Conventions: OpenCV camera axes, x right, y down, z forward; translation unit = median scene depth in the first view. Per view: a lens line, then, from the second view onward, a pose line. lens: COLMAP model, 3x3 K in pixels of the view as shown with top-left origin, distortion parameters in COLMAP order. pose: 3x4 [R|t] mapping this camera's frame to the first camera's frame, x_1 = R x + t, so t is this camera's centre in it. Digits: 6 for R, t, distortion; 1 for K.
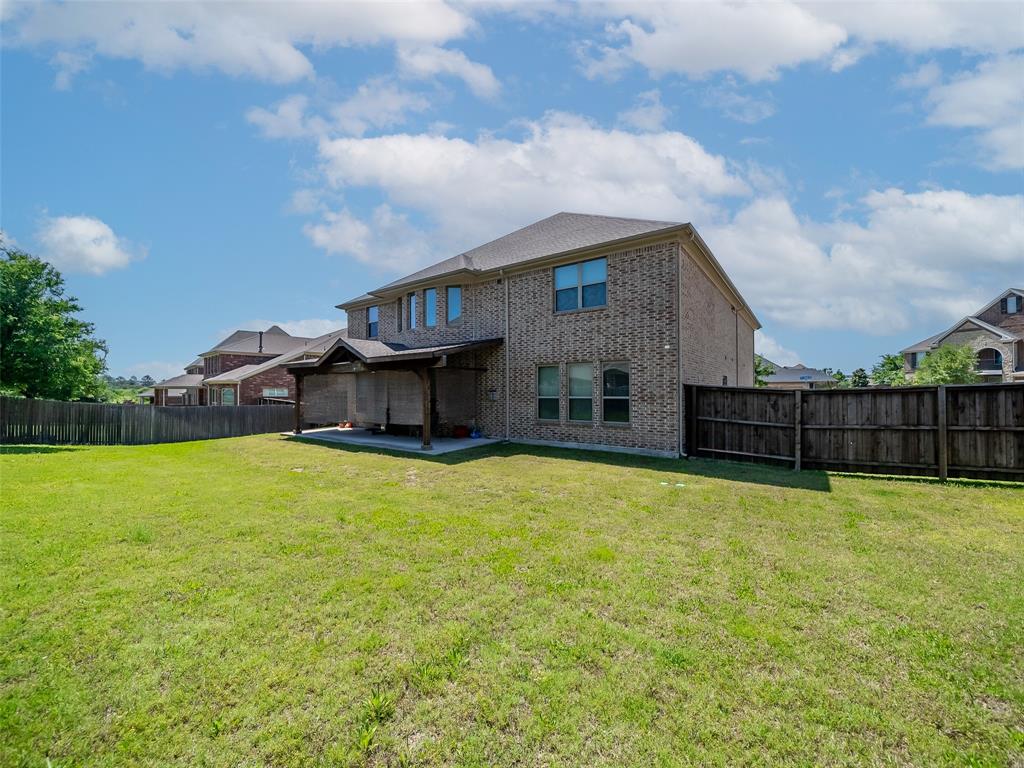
lens RADIAL K [[372.0, 0, 512.0], [0, 372.0, 384.0], [0, 0, 1]] dist [-0.001197, -0.000047]
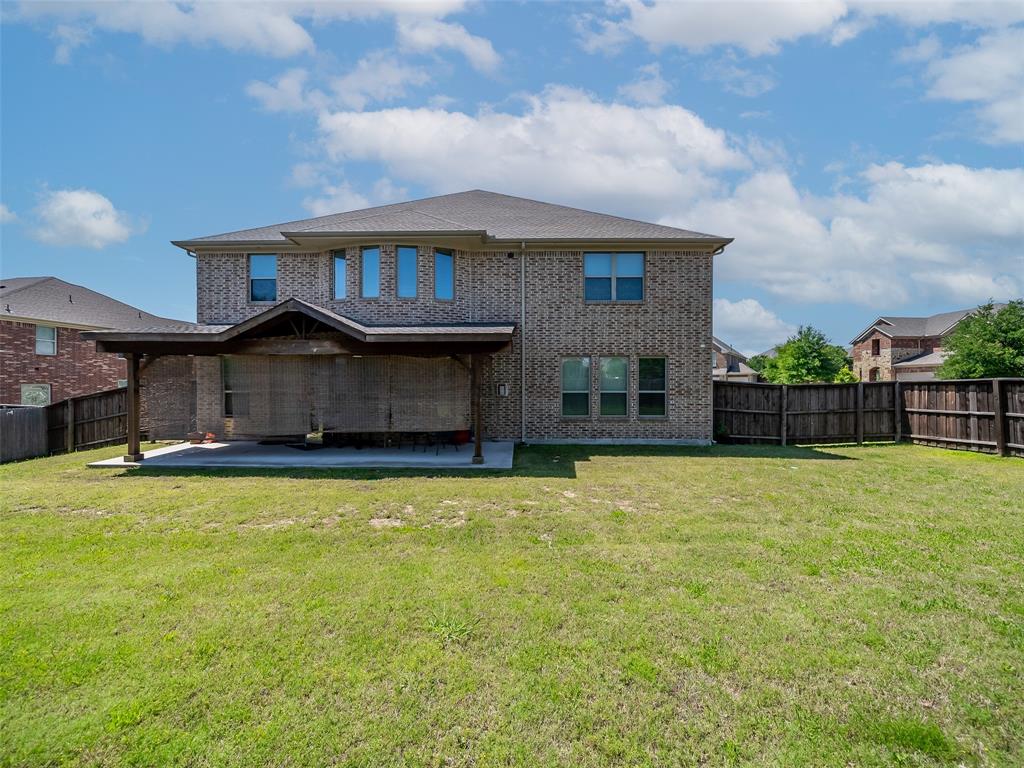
lens RADIAL K [[372.0, 0, 512.0], [0, 372.0, 384.0], [0, 0, 1]] dist [-0.001197, -0.000047]
pose [[0.836035, 0.004569, 0.548658, -0.579375], [-0.014171, 0.999812, 0.013268, 0.006646], [-0.548494, -0.018868, 0.835942, 0.333185]]
